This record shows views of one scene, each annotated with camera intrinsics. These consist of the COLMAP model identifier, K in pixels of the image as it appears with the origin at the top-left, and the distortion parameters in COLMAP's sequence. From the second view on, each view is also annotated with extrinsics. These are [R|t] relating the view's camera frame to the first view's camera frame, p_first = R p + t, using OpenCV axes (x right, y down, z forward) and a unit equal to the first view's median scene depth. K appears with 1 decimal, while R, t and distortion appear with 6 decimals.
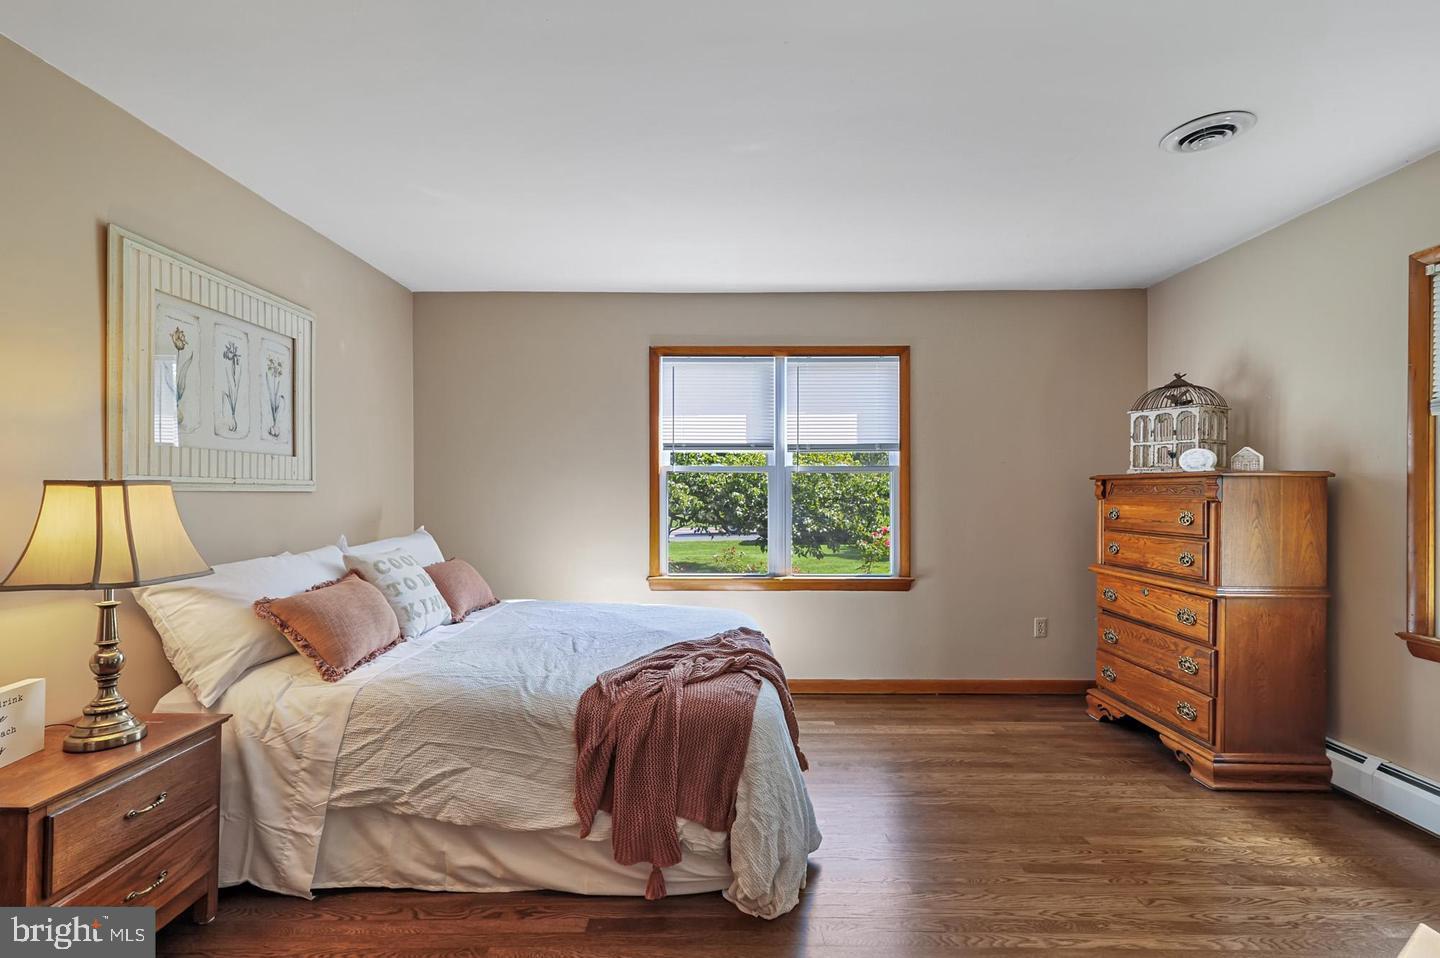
lens RADIAL K [[656.7, 0, 721.2], [0, 656.7, 486.6], [0, 0, 1]] dist [0.009293, 0.002809]
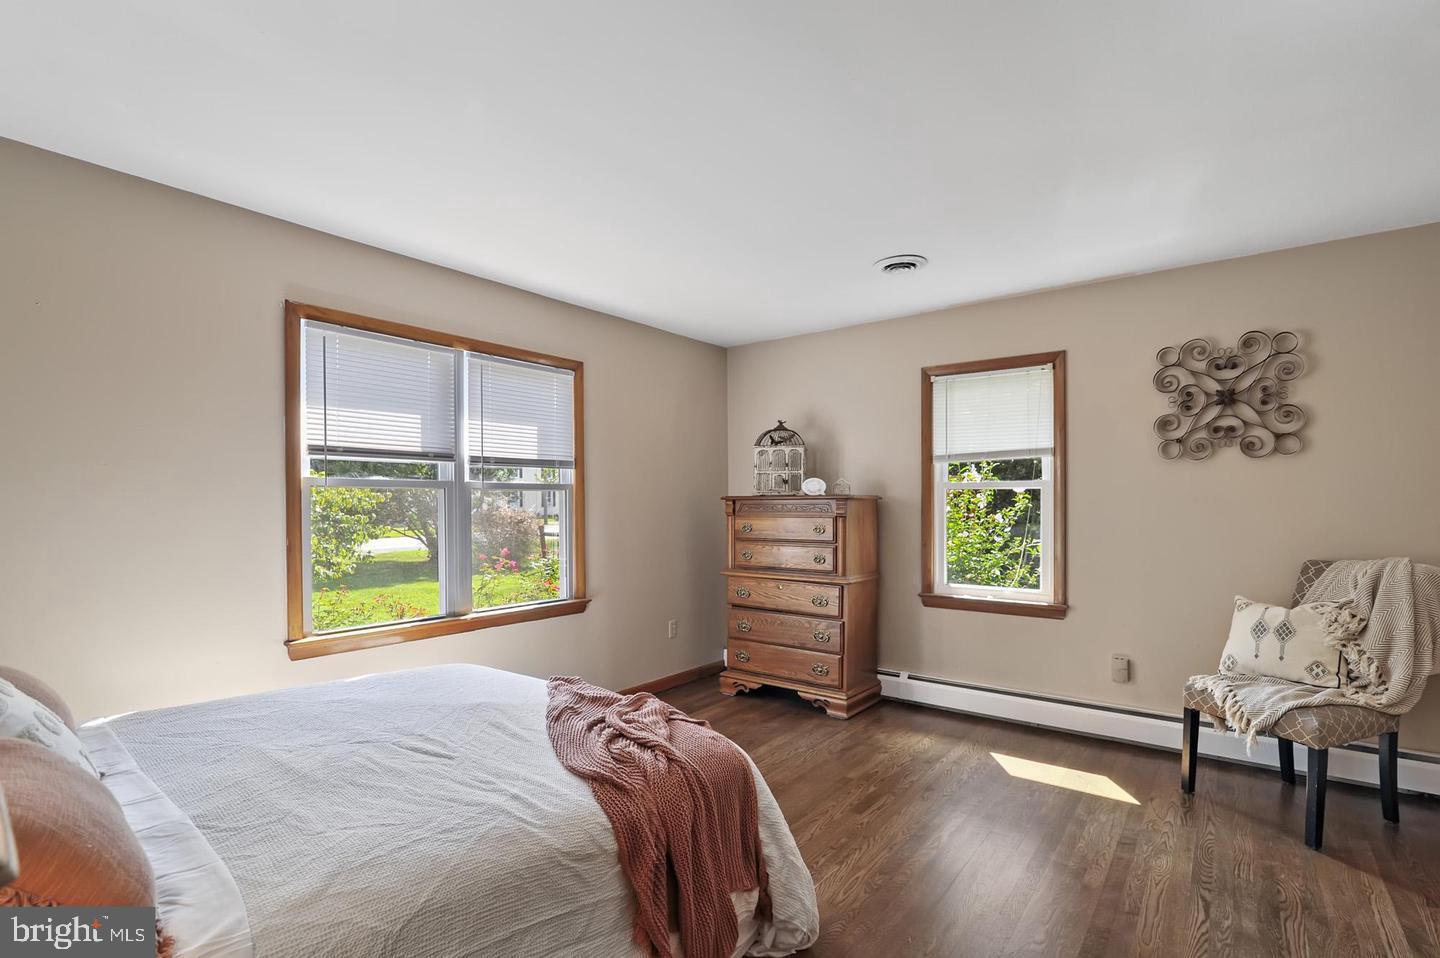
lens RADIAL K [[656.7, 0, 731.6], [0, 656.7, 504.3], [0, 0, 1]] dist [0.009293, 0.002809]
pose [[0.617461, -0.002529, 0.786598, -0.430924], [-0.000617, 0.999993, 0.003699, -0.007509], [-0.786601, -0.002769, 0.617455, 0.269027]]
